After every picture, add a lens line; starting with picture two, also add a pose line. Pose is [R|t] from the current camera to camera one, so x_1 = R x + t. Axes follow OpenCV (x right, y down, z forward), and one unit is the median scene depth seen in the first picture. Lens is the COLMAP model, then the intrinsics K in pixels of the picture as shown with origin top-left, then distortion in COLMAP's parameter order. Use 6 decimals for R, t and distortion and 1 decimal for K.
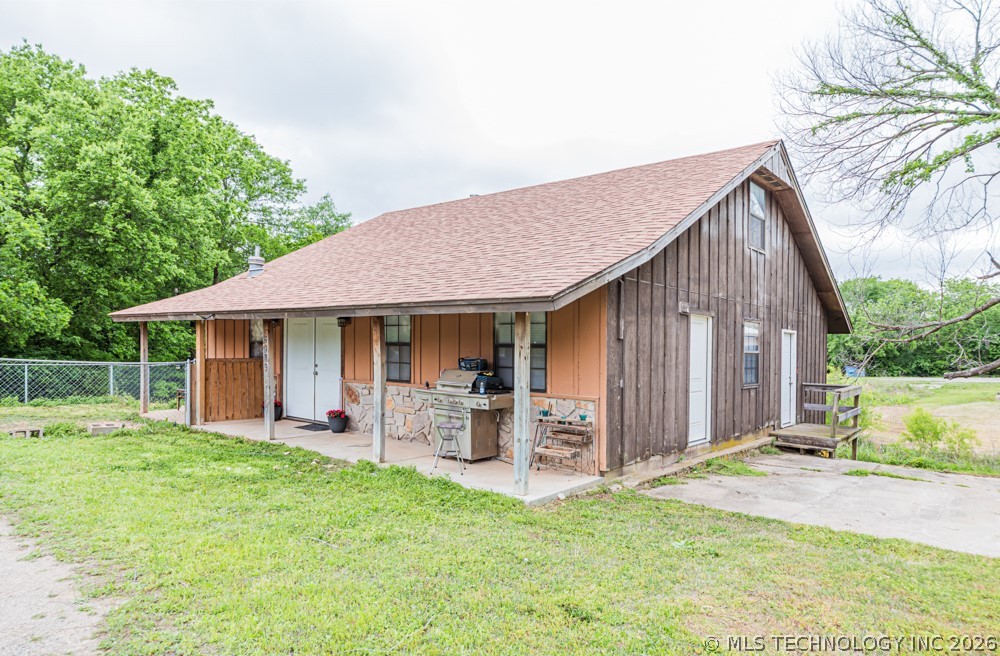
lens RADIAL K [[631.1, 0, 466.6], [0, 631.1, 357.1], [0, 0, 1]] dist [-0.018359, 0.001815]
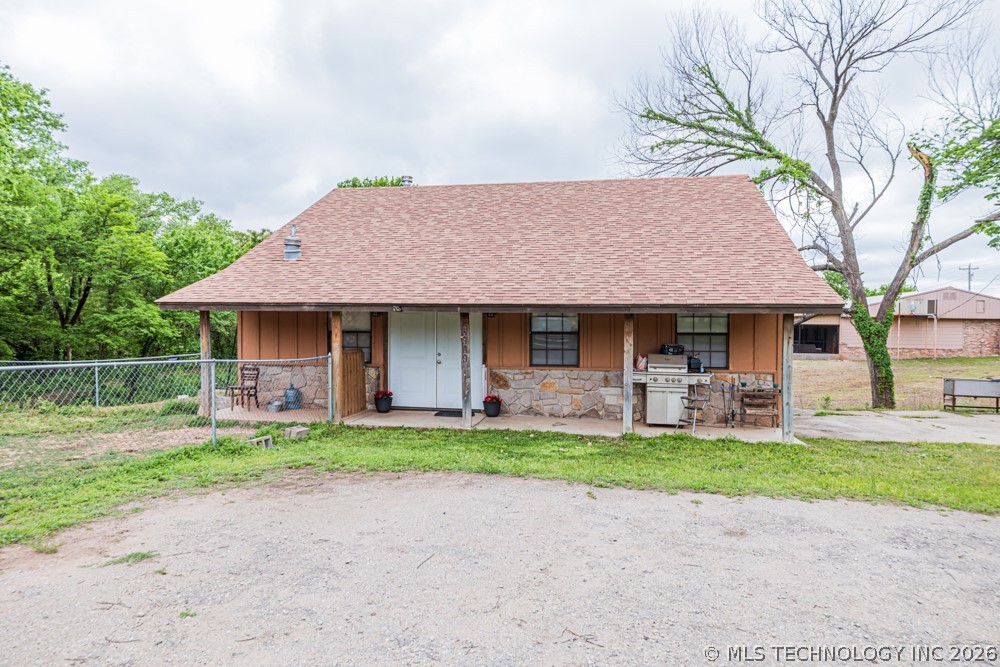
lens RADIAL K [[673.7, 0, 486.5], [0, 673.7, 337.7], [0, 0, 1]] dist [0.002585, -0.008164]
pose [[0.866934, -0.023666, 0.497862, -0.662333], [0.018112, 0.999708, 0.015983, -0.027652], [-0.498095, -0.004839, 0.867109, 0.014778]]
